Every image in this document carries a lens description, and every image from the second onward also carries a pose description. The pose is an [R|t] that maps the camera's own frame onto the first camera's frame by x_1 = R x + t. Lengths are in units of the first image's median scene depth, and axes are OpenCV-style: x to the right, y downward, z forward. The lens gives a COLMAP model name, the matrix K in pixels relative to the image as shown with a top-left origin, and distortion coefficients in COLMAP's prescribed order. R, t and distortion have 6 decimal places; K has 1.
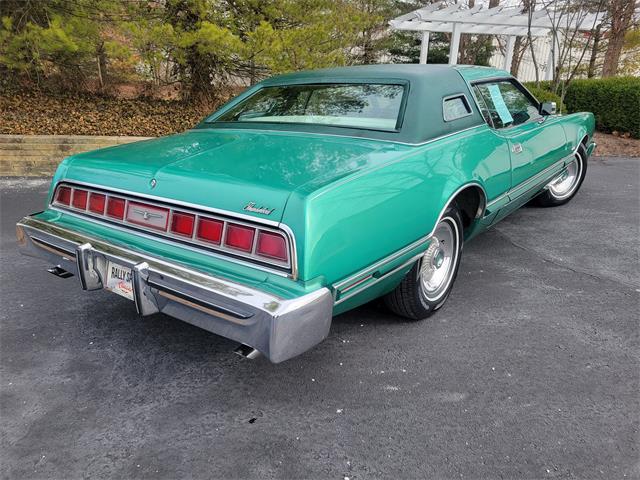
lens RADIAL K [[486.3, 0, 323.2], [0, 486.3, 246.4], [0, 0, 1]] dist [0.042732, -0.011334]
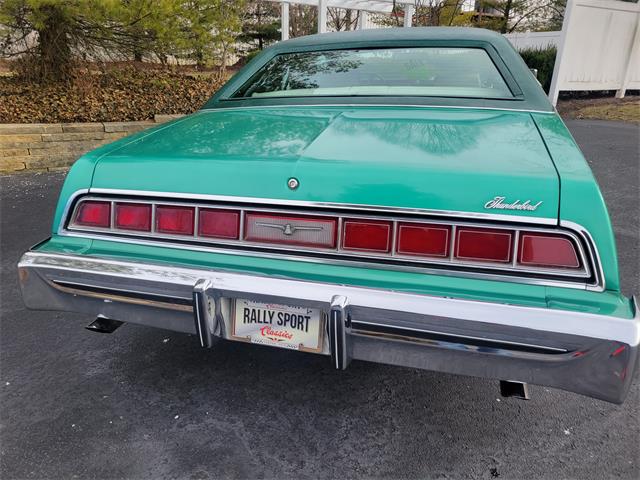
lens RADIAL K [[485.1, 0, 318.6], [0, 485.1, 240.1], [0, 0, 1]] dist [0.065975, -0.042714]
pose [[0.936966, -0.125287, 0.326186, -0.450740], [0.114806, 0.992064, 0.051271, -0.064100], [-0.330021, -0.010592, 0.943914, 0.253712]]
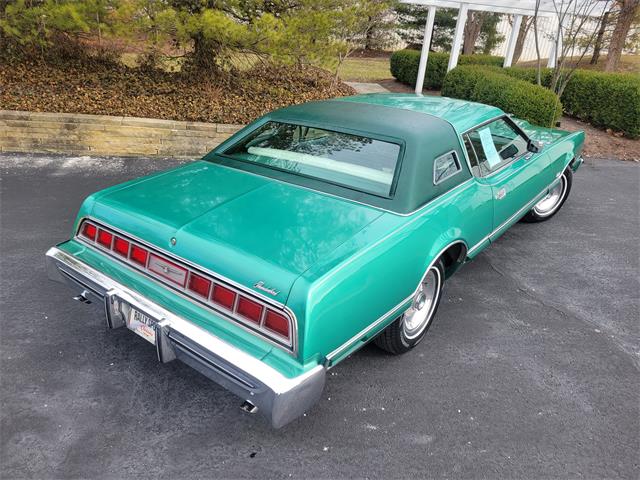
lens RADIAL K [[485.1, 0, 318.6], [0, 485.1, 240.1], [0, 0, 1]] dist [0.065975, -0.042714]
pose [[0.998550, 0.052922, 0.009827, -0.017308], [-0.053589, 0.994571, 0.089196, -0.205084], [-0.005053, -0.089593, 0.995966, -0.108295]]
